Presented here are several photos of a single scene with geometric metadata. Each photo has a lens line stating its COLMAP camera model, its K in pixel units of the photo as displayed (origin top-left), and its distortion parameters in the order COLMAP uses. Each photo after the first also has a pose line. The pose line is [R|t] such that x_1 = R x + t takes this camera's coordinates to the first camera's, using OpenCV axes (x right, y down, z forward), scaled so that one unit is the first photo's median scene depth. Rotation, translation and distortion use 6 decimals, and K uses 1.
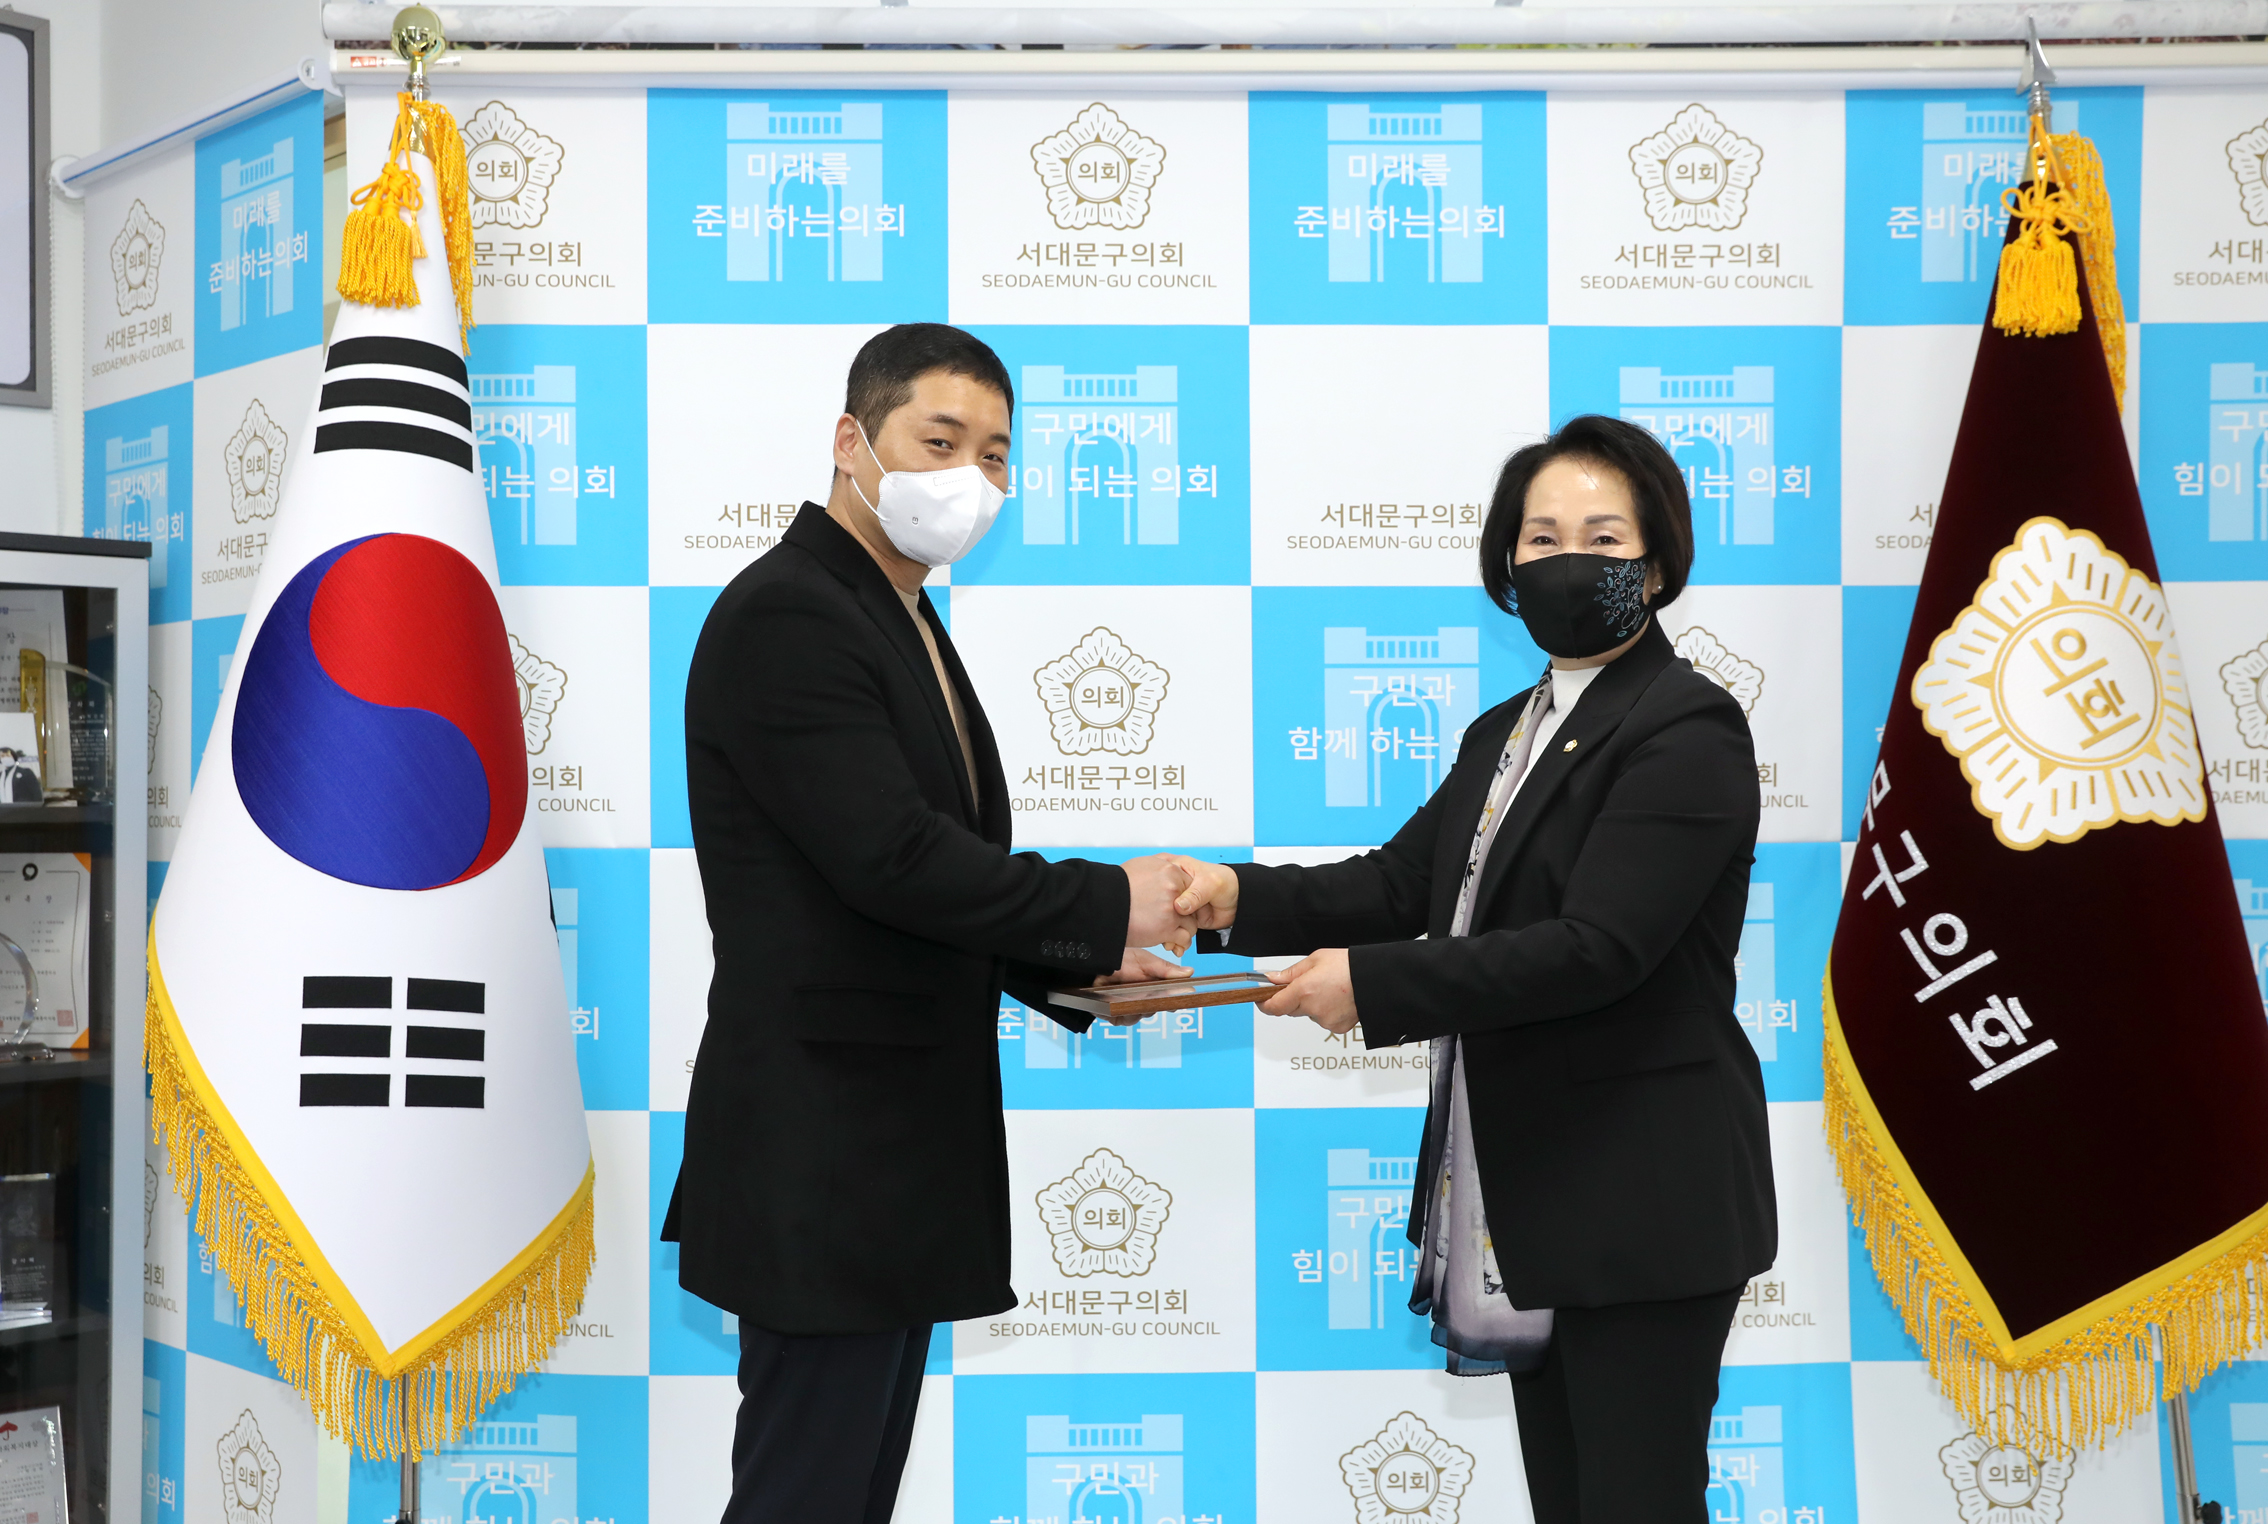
lens RADIAL K [[2462.0, 0, 1073.6], [0, 2462.0, 739.3], [0, 0, 1]] dist [-0.017674, 0.133871]
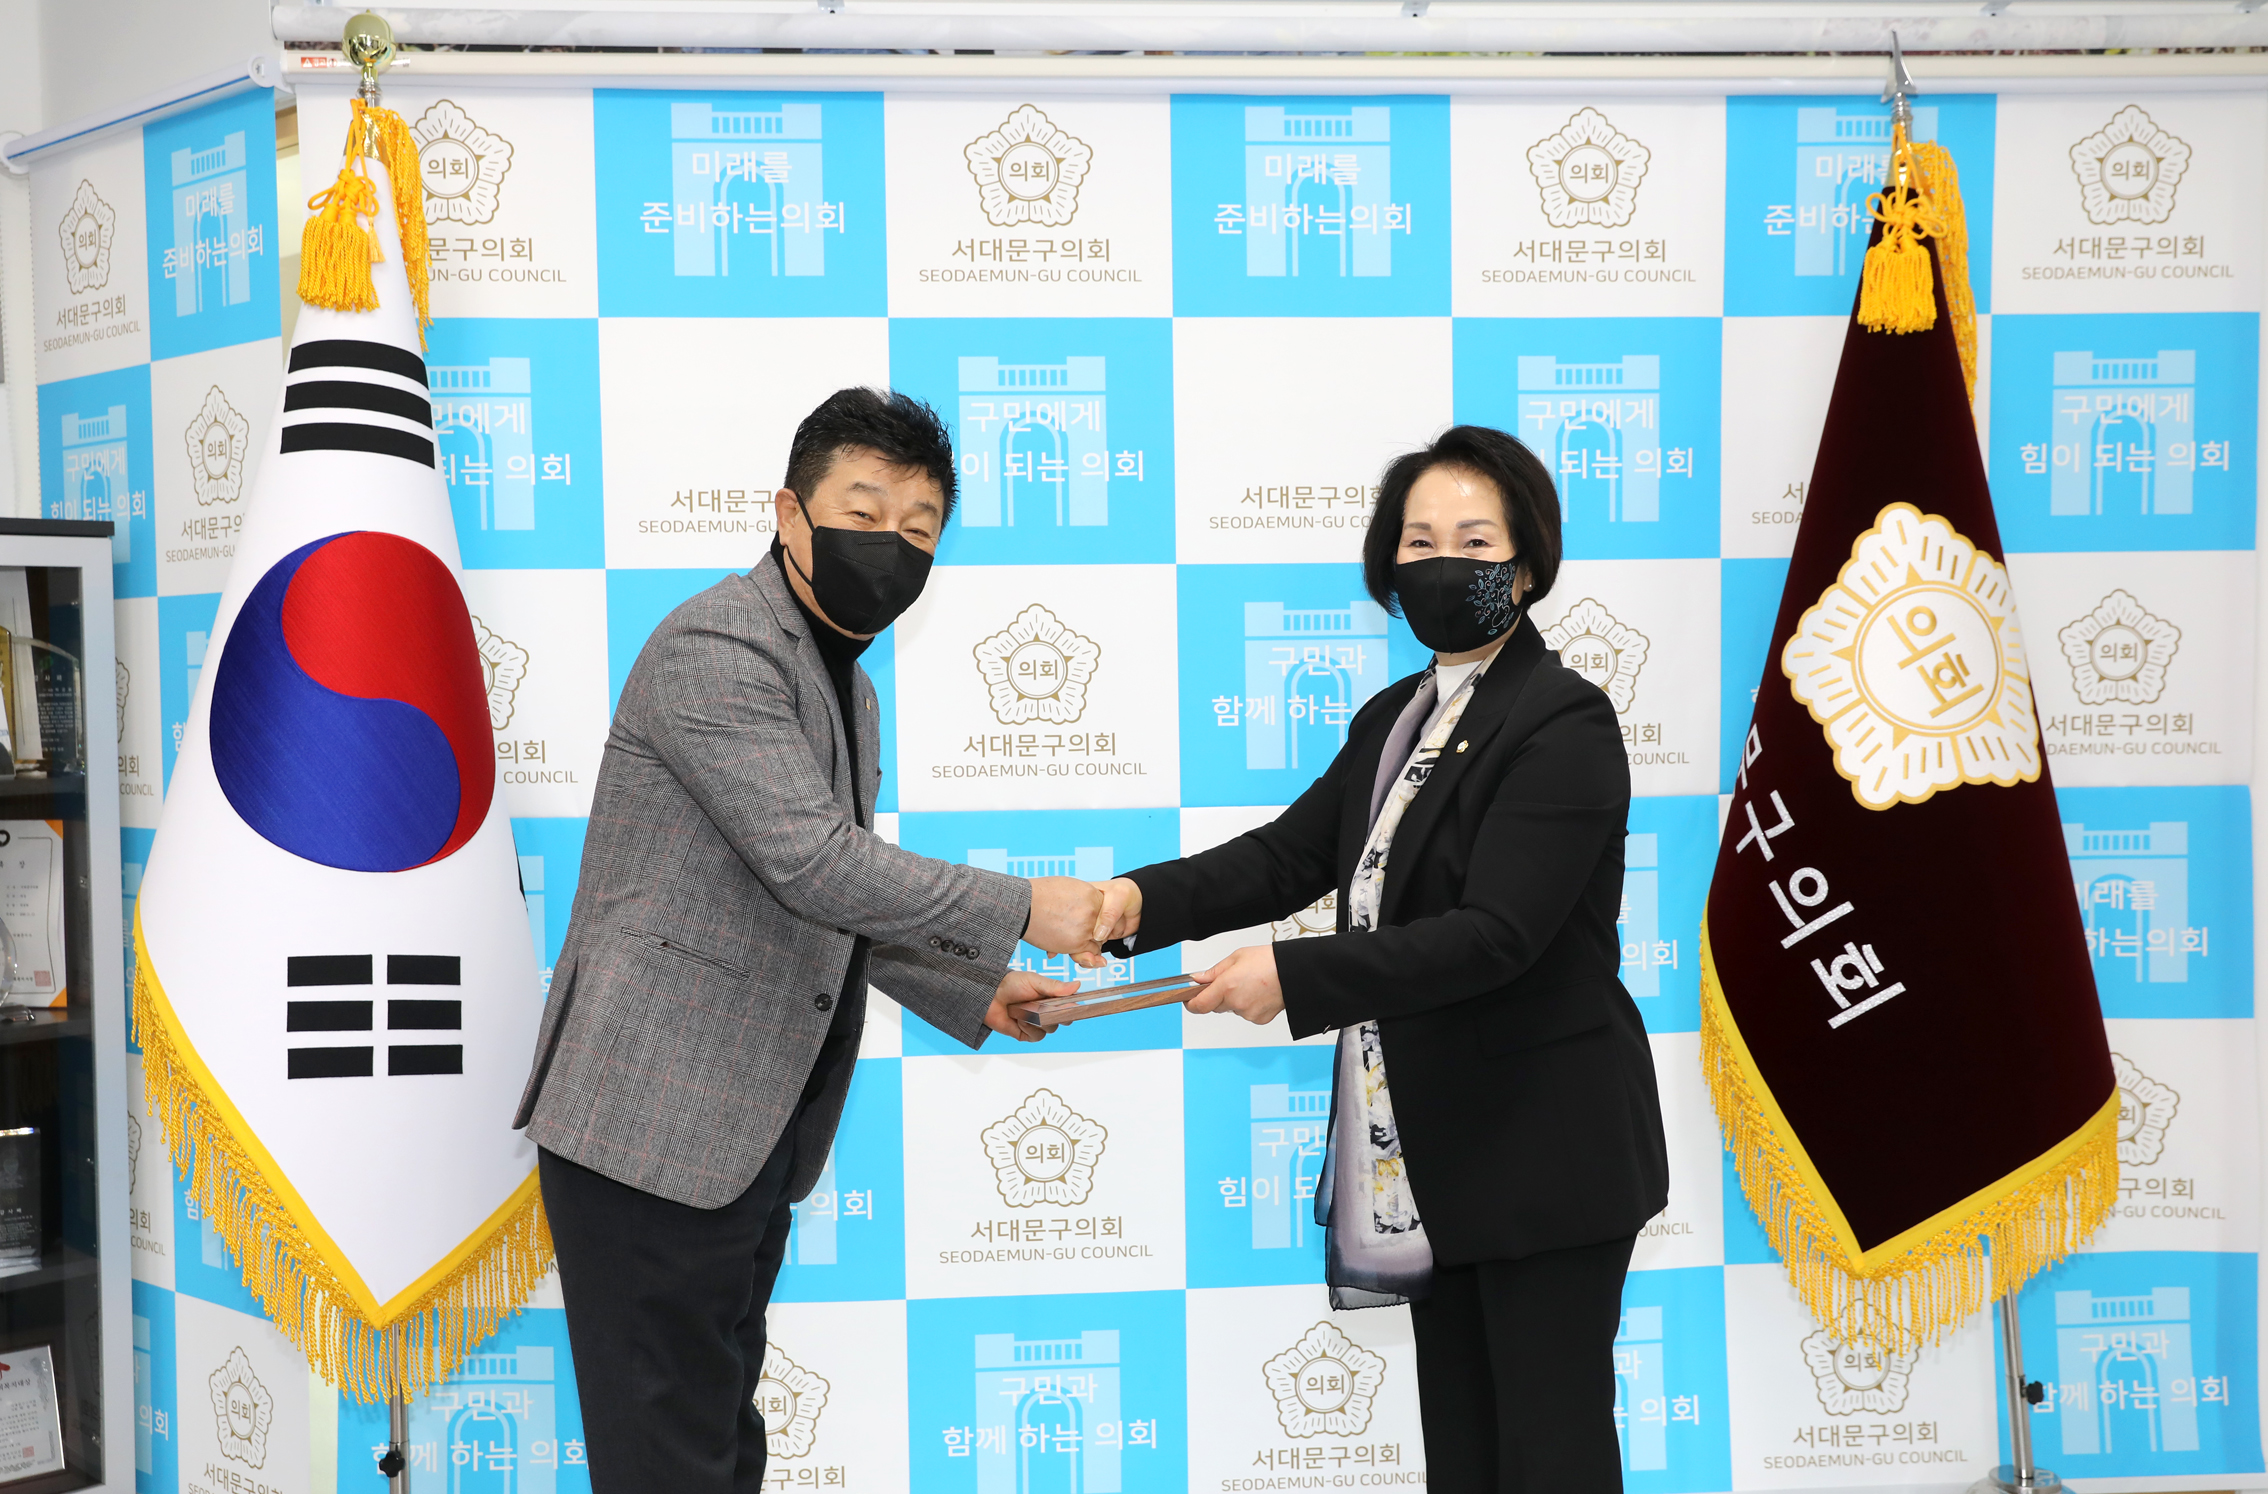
lens RADIAL K [[2421.4, 0, 1155.7], [0, 2421.4, 748.0], [0, 0, 1]] dist [-0.011489, 0.129674]
pose [[0.998042, -0.011694, 0.061439, -0.002234], [0.008050, 0.998212, 0.059232, -0.045218], [-0.062021, -0.058622, 0.996352, -0.050825]]
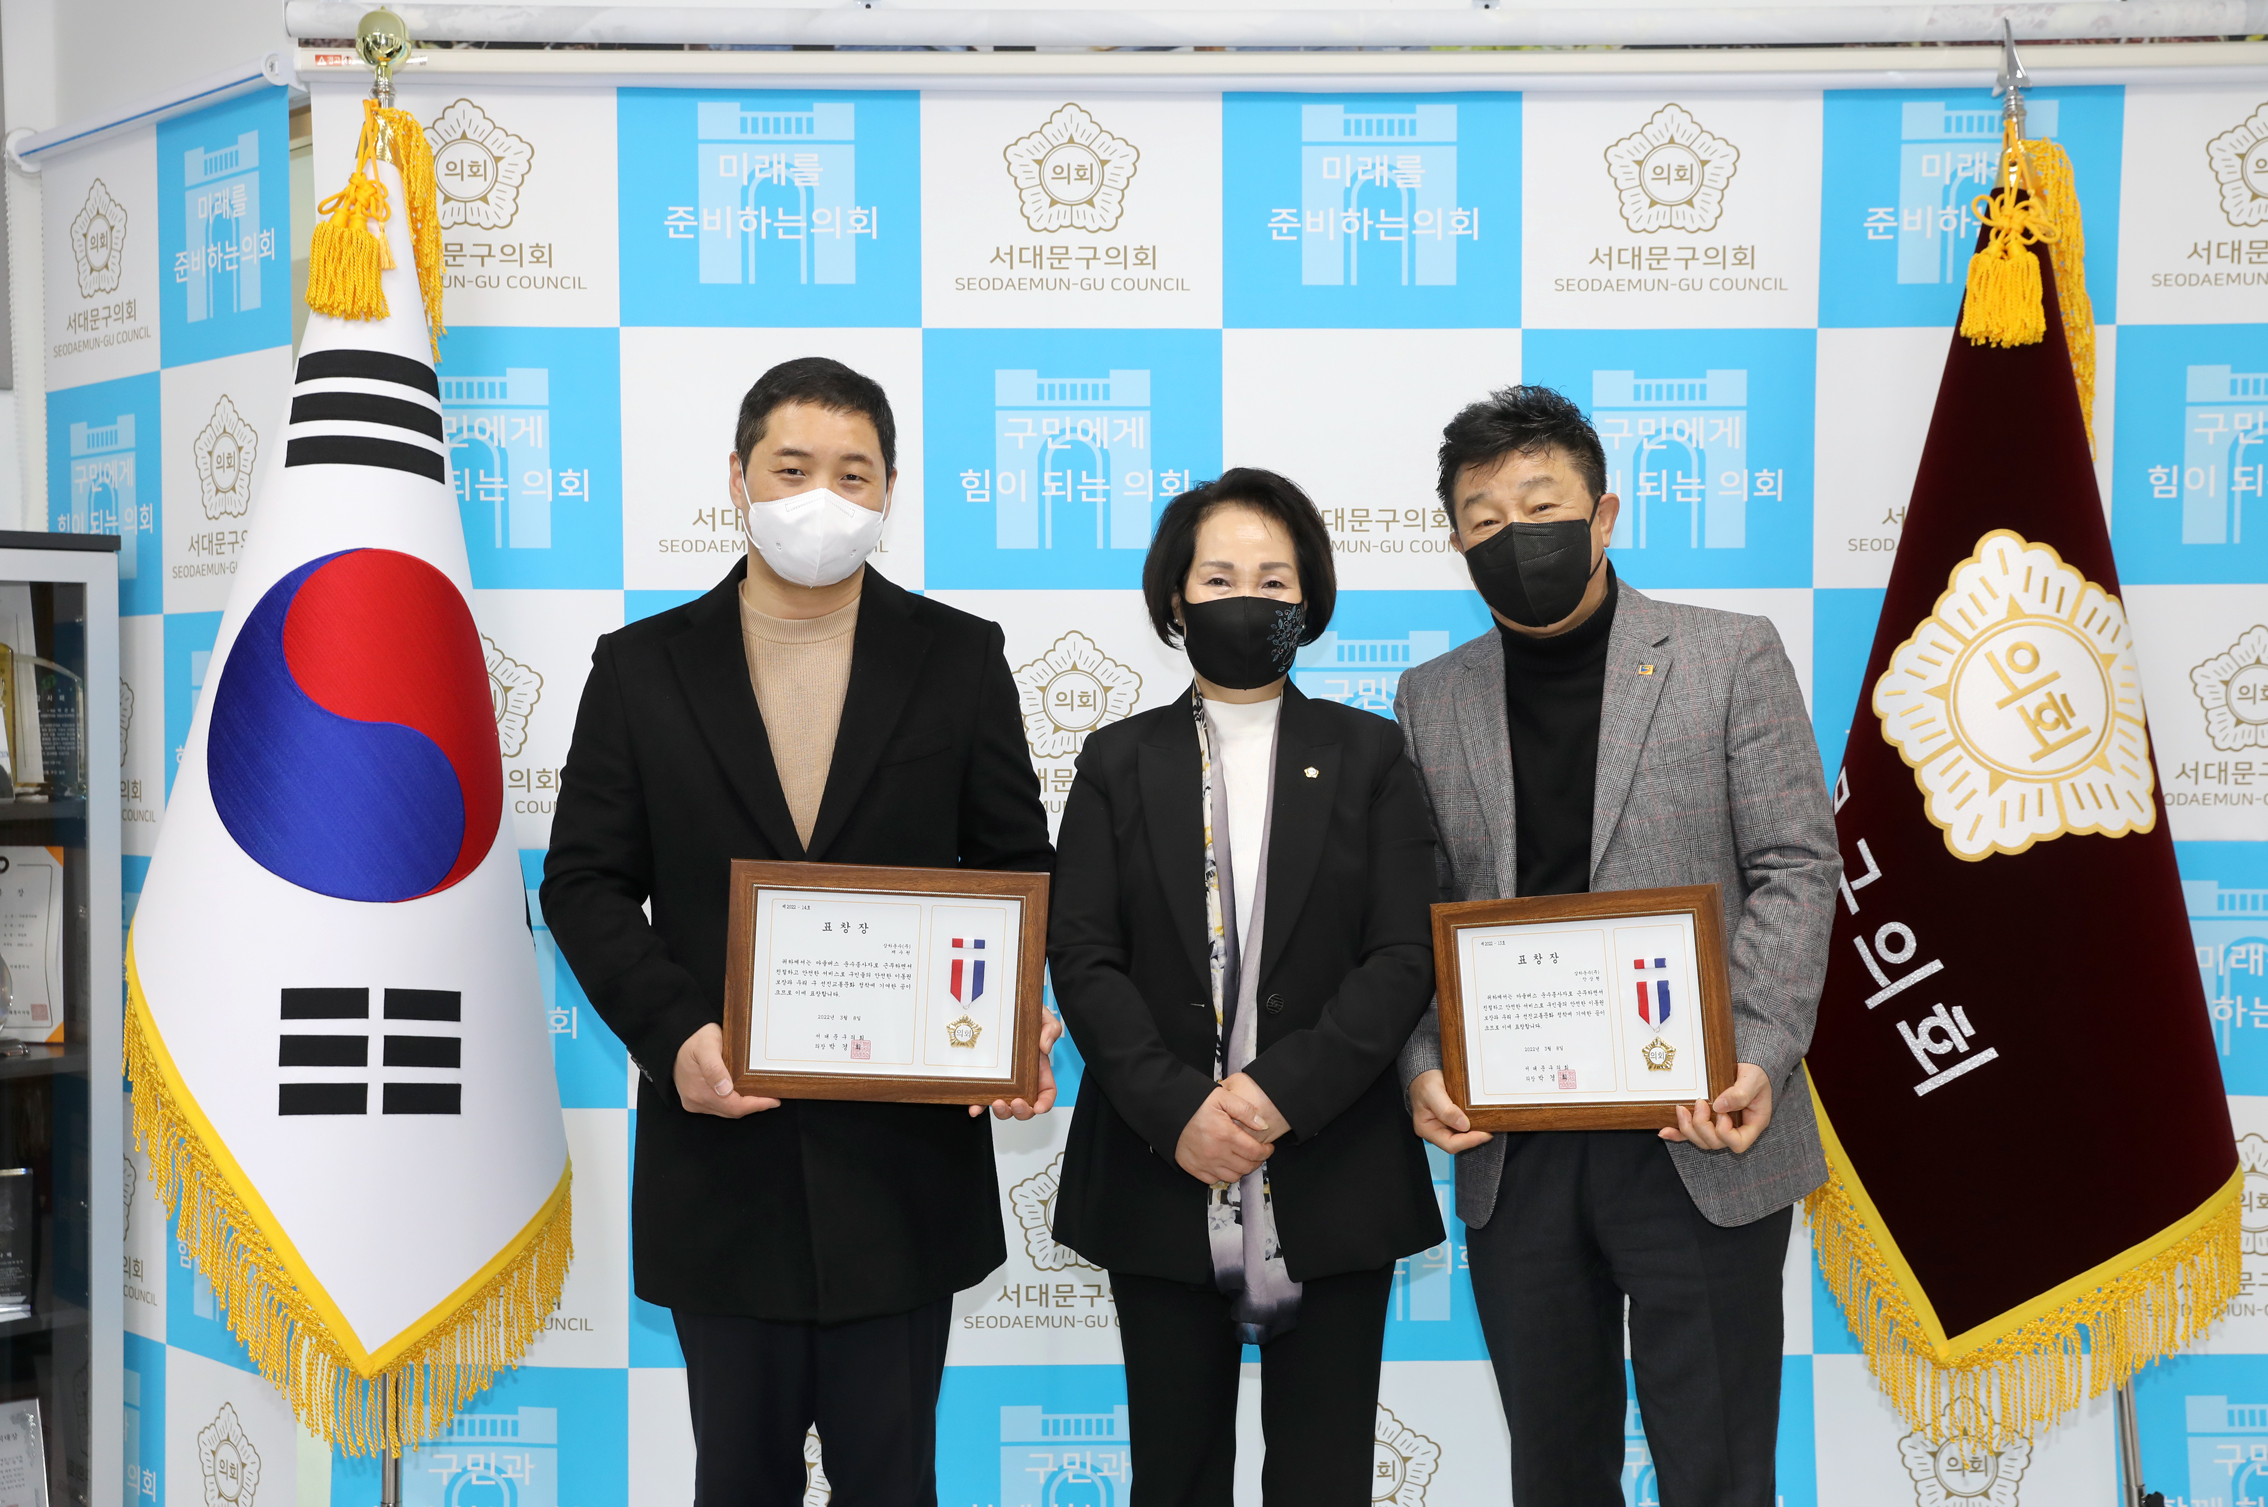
lens RADIAL K [[2709.1, 0, 1143.7], [0, 2709.1, 756.4], [0, 0, 1]] dist [0.034266, 0.139811]
pose [[0.999992, 0.001105, 0.003966, 0.035399], [-0.001283, 0.998977, 0.045207, -0.044645], [-0.003912, -0.045212, 0.998970, -0.110797]]
